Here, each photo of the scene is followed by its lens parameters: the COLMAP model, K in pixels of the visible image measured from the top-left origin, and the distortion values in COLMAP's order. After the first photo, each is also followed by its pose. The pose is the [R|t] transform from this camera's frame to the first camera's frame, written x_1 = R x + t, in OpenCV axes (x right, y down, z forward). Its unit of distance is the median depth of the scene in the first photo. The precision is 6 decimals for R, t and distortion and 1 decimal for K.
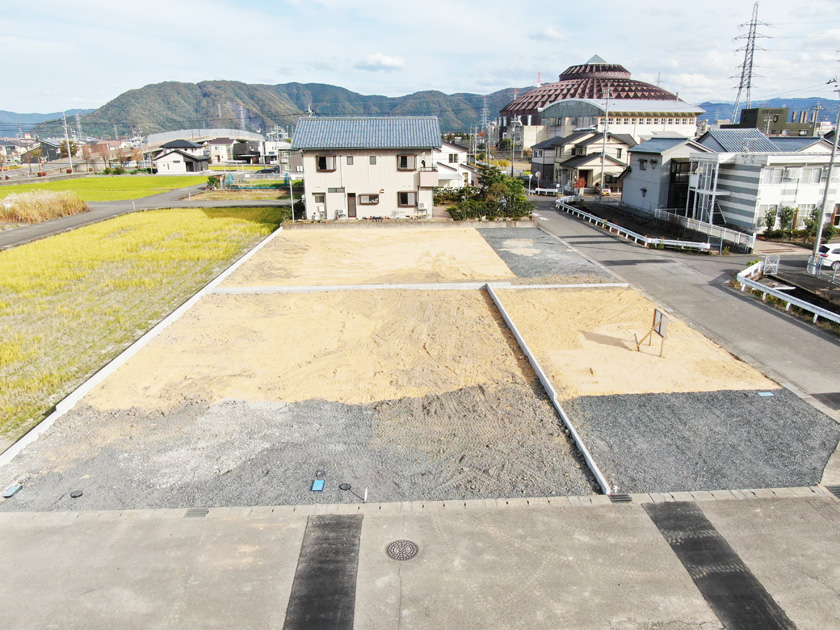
lens RADIAL K [[601.7, 0, 424.5], [0, 601.7, 313.5], [0, 0, 1]] dist [-0.017892, 0.007368]
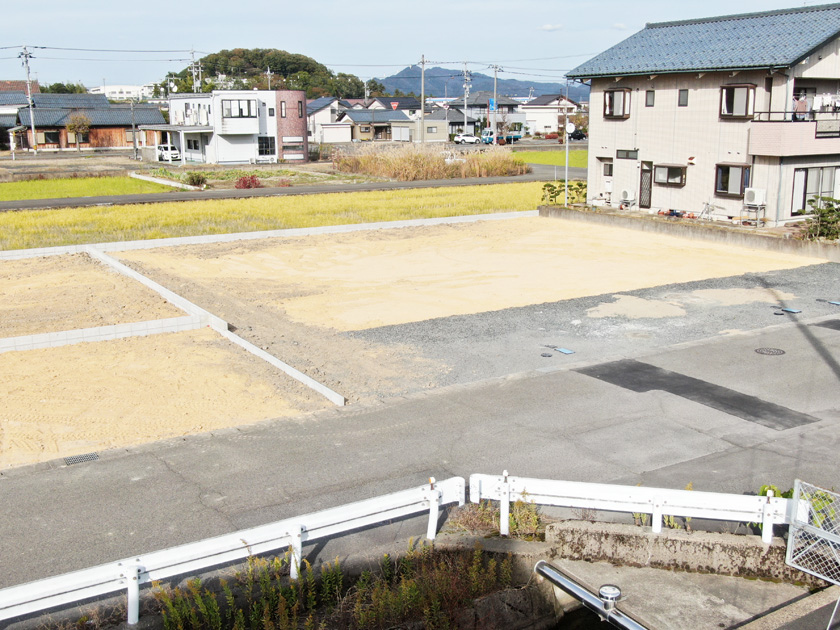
lens RADIAL K [[912.6, 0, 425.6], [0, 912.6, 315.4], [0, 0, 1]] dist [0.034501, -0.135945]
pose [[0.476835, 0.195189, -0.857047, 0.486850], [-0.245566, 0.965792, 0.083329, -0.091874], [0.843994, 0.170728, 0.508455, 0.466014]]
